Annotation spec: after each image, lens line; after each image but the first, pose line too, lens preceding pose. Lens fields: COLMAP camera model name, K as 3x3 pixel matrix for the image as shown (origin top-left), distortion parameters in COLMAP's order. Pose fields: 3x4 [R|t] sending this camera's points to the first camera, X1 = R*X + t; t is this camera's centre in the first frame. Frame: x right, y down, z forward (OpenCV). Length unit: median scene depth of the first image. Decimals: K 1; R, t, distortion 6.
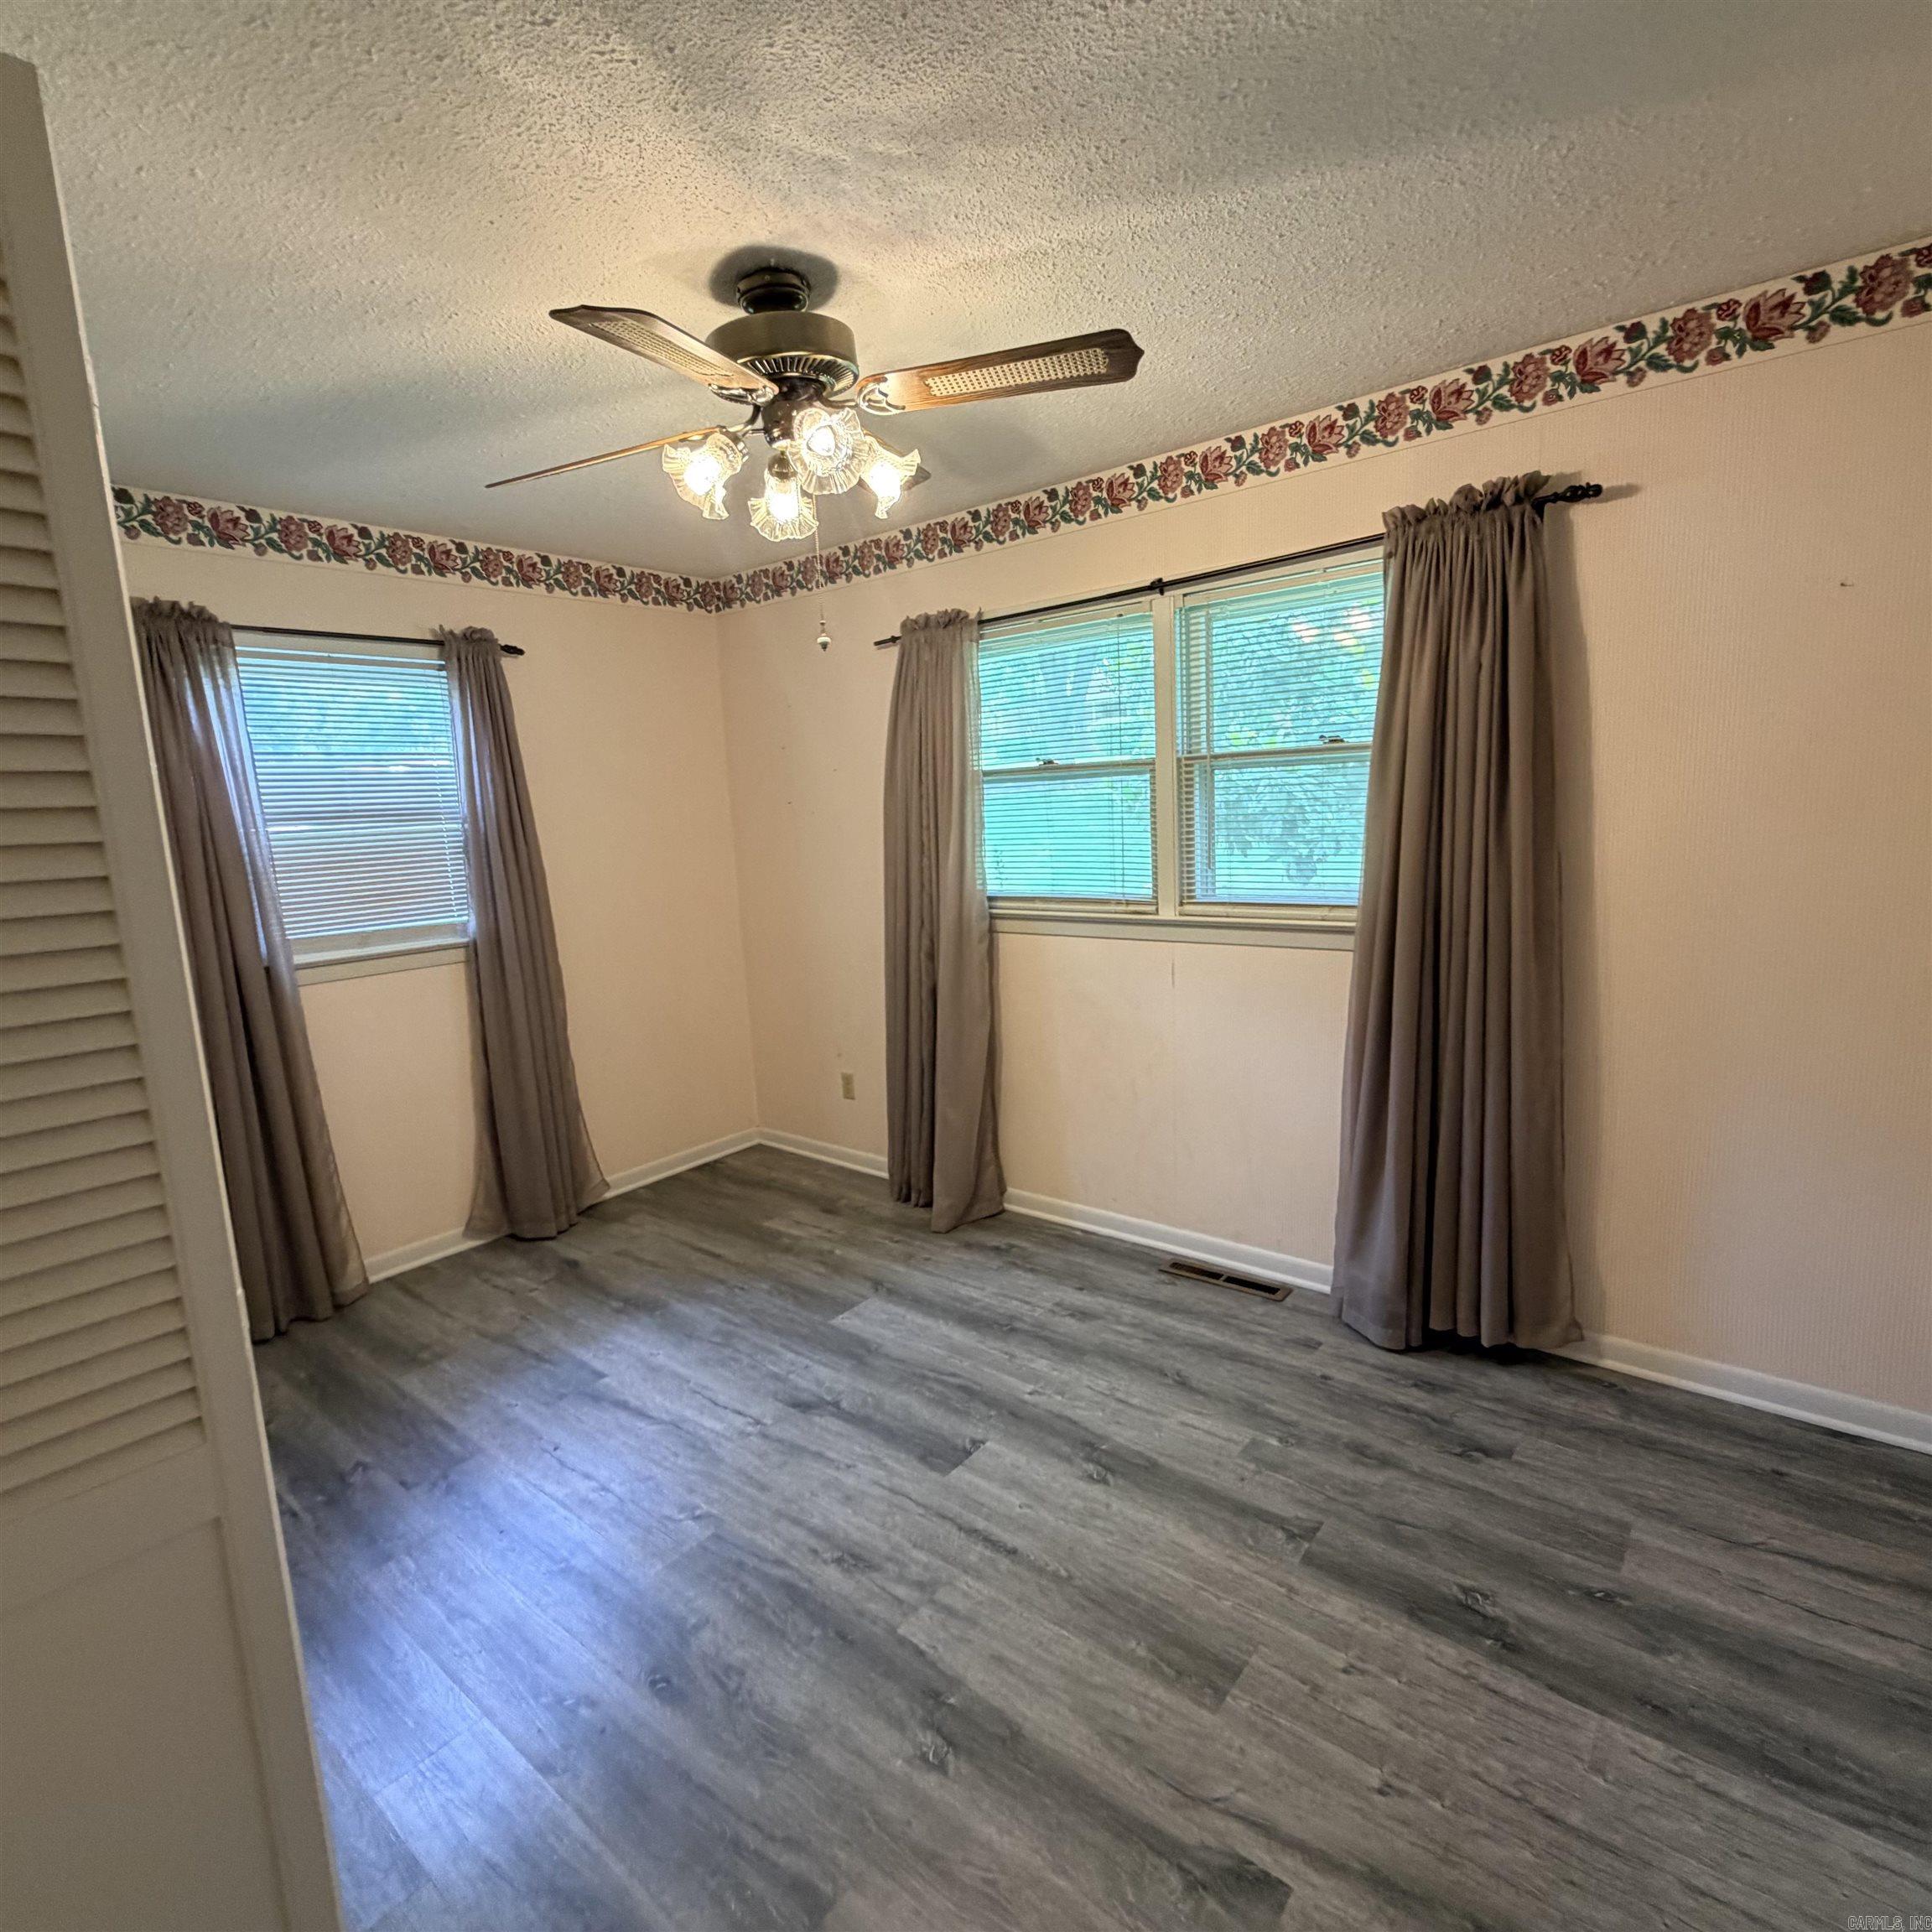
lens RADIAL K [[1025.3, 0, 956.9], [0, 1025.3, 967.6], [0, 0, 1]] dist [-0.000485, -0.000873]
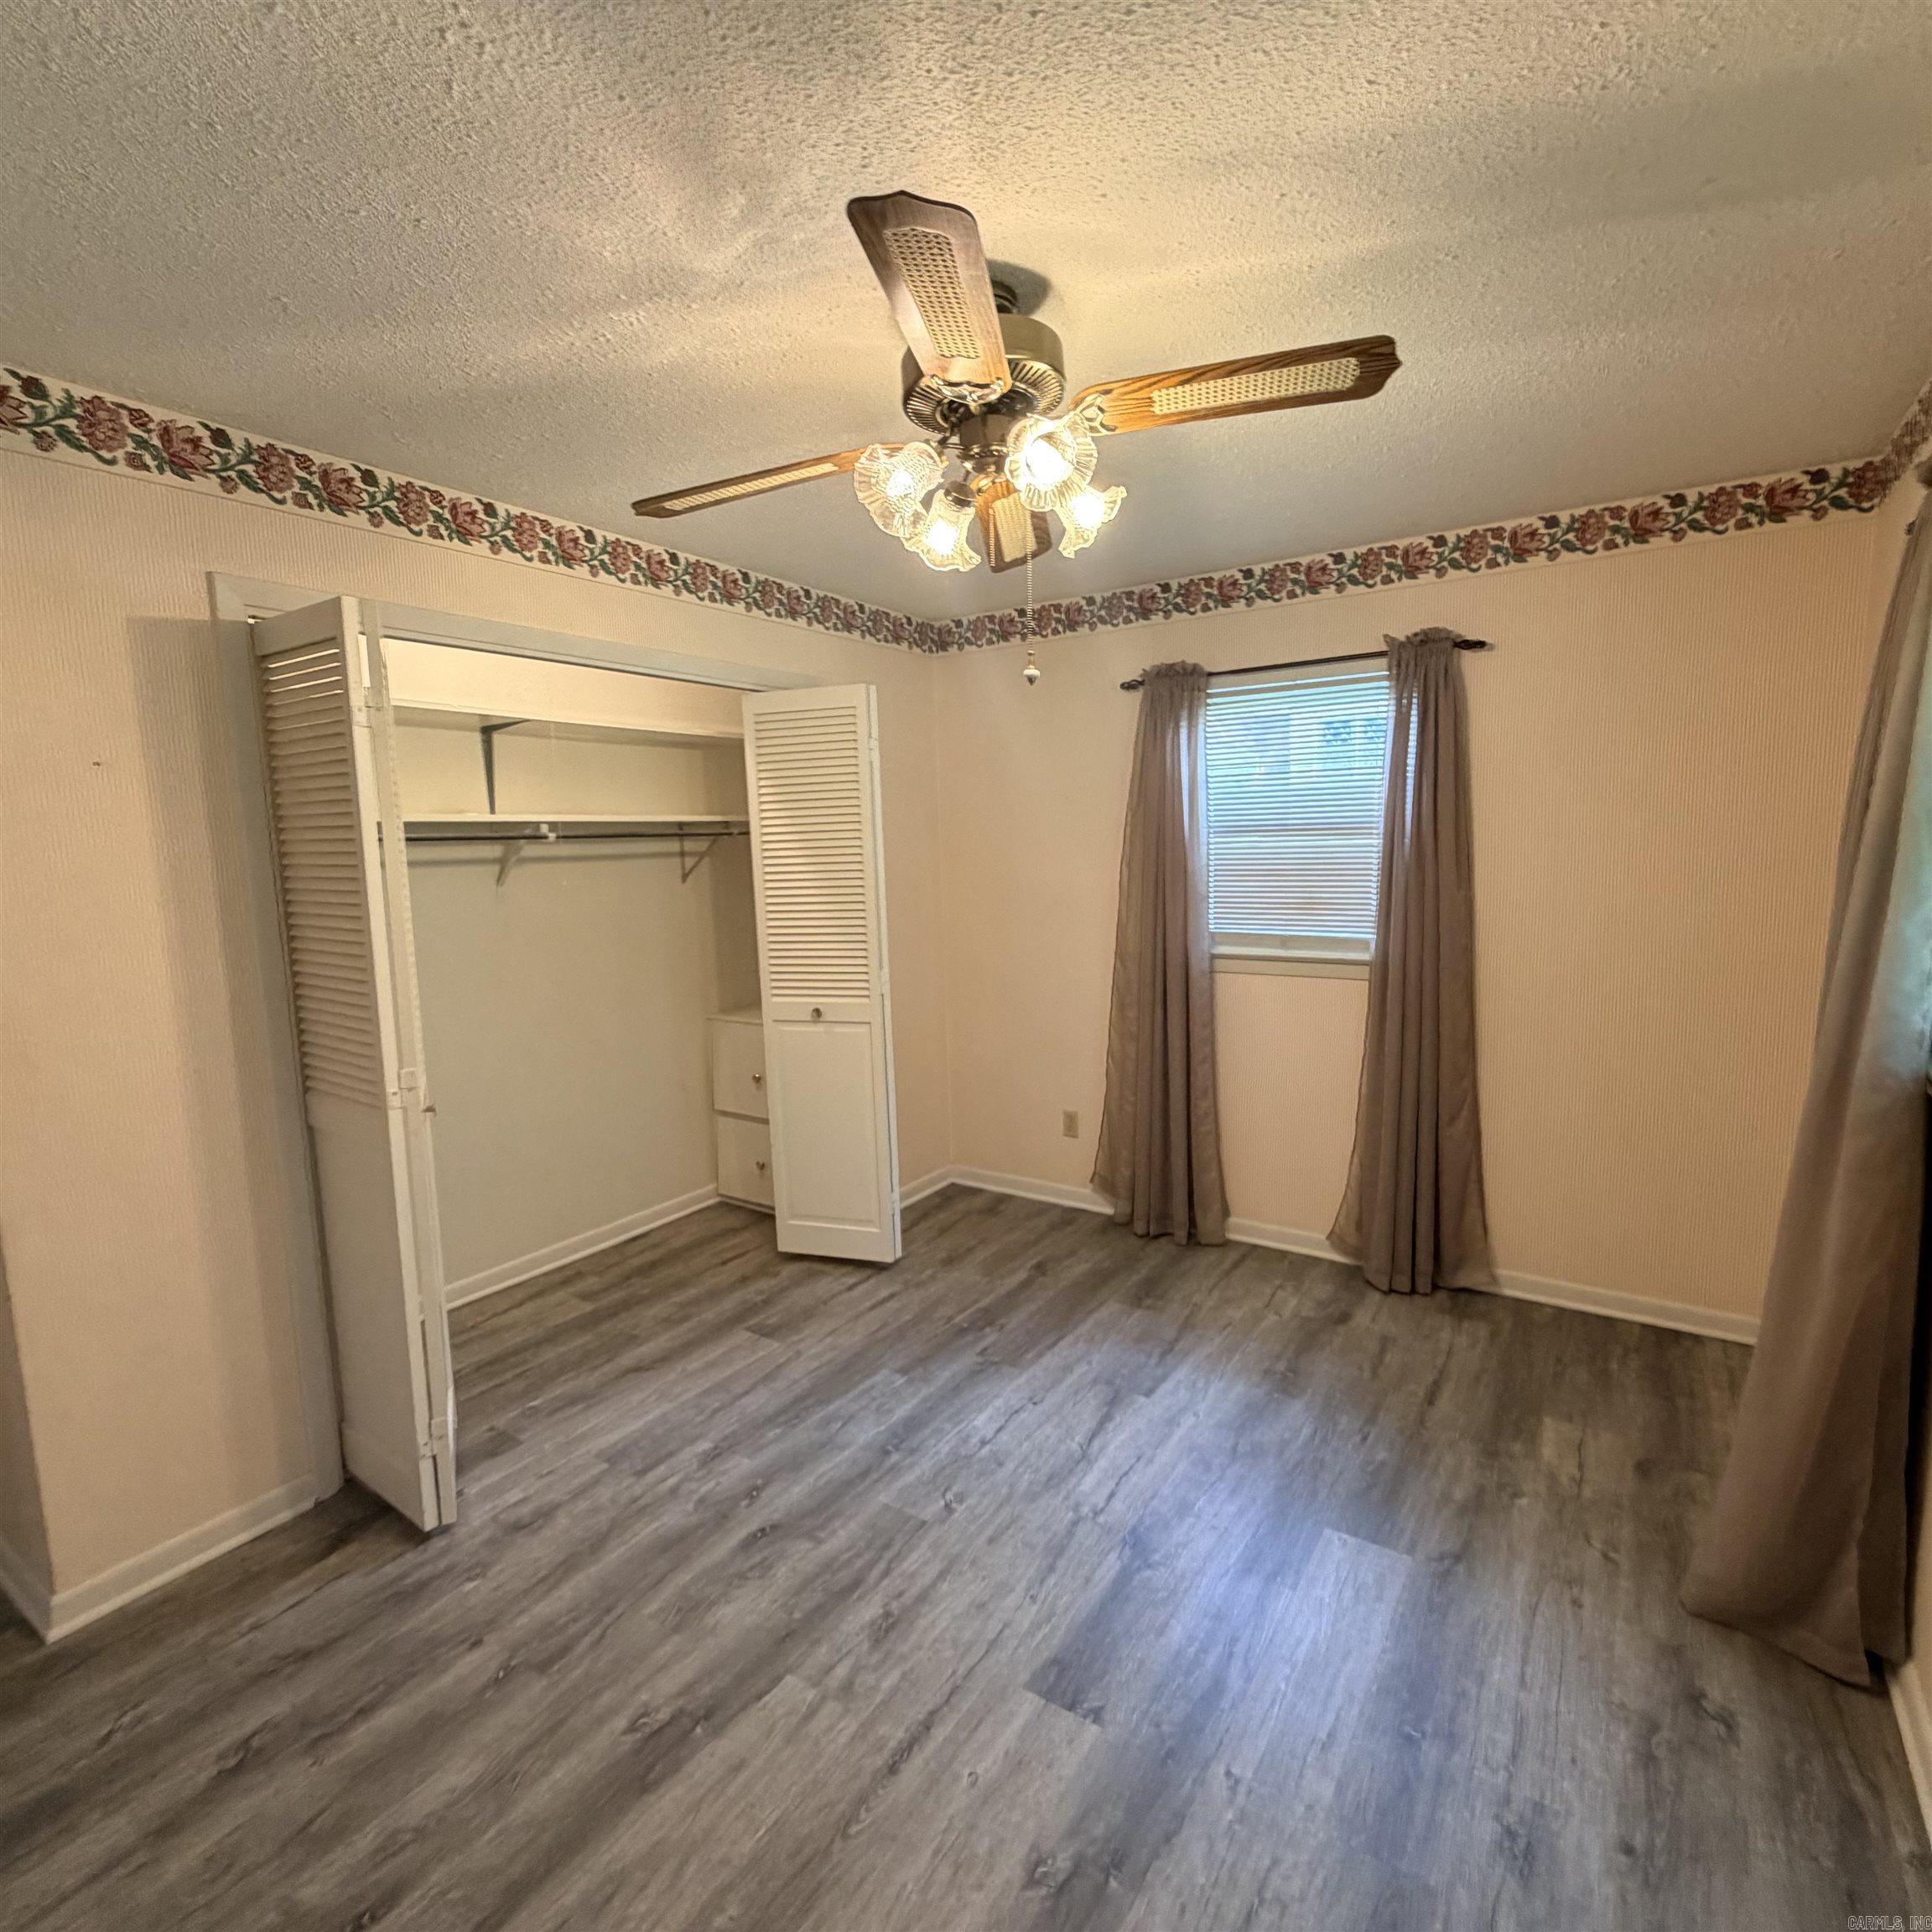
lens RADIAL K [[1025.3, 0, 964.1], [0, 1025.3, 967.0], [0, 0, 1]] dist [-0.000485, -0.000873]
pose [[0.095673, 0.170317, -0.980734, 0.605364], [-0.137147, 0.978112, 0.156483, -0.162792], [0.985920, 0.119534, 0.116937, 0.698186]]
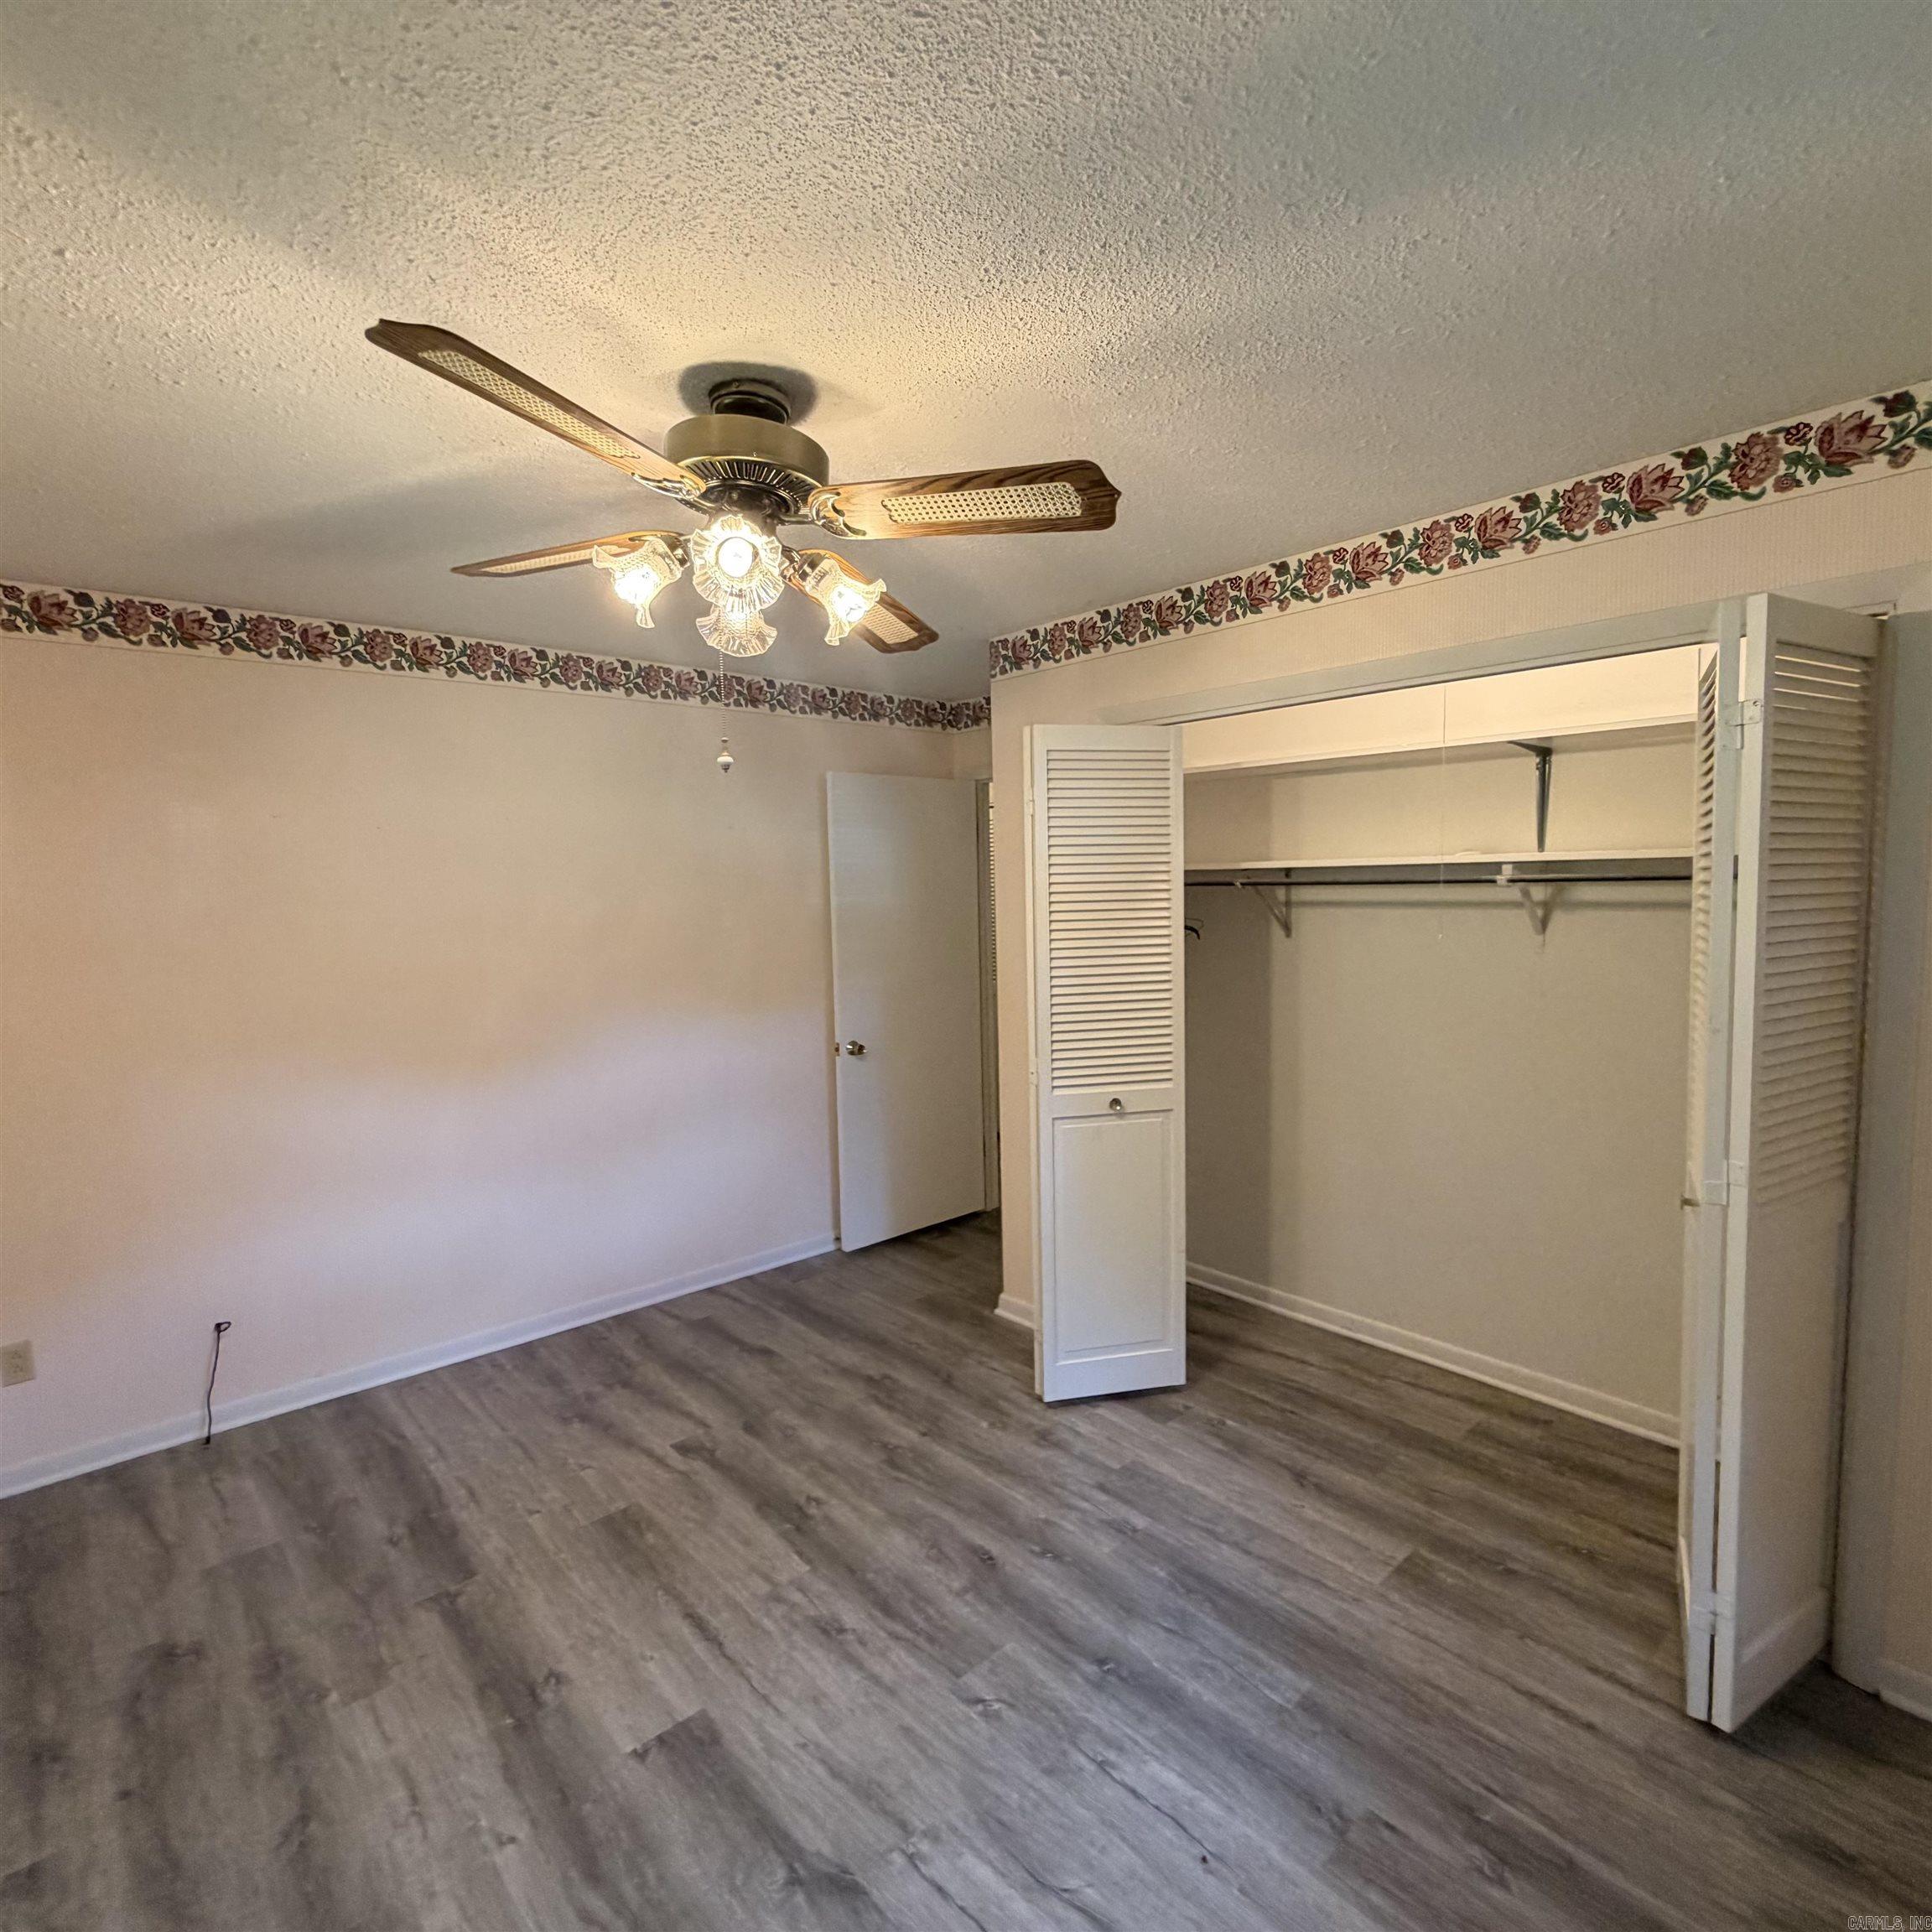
lens RADIAL K [[1025.3, 0, 963.1], [0, 1025.3, 975.0], [0, 0, 1]] dist [-0.000485, -0.000873]
pose [[-0.985655, 0.055177, 0.159499, -0.357586], [0.092765, 0.966611, 0.238867, -0.264865], [-0.140994, 0.250236, -0.957863, 1.459645]]
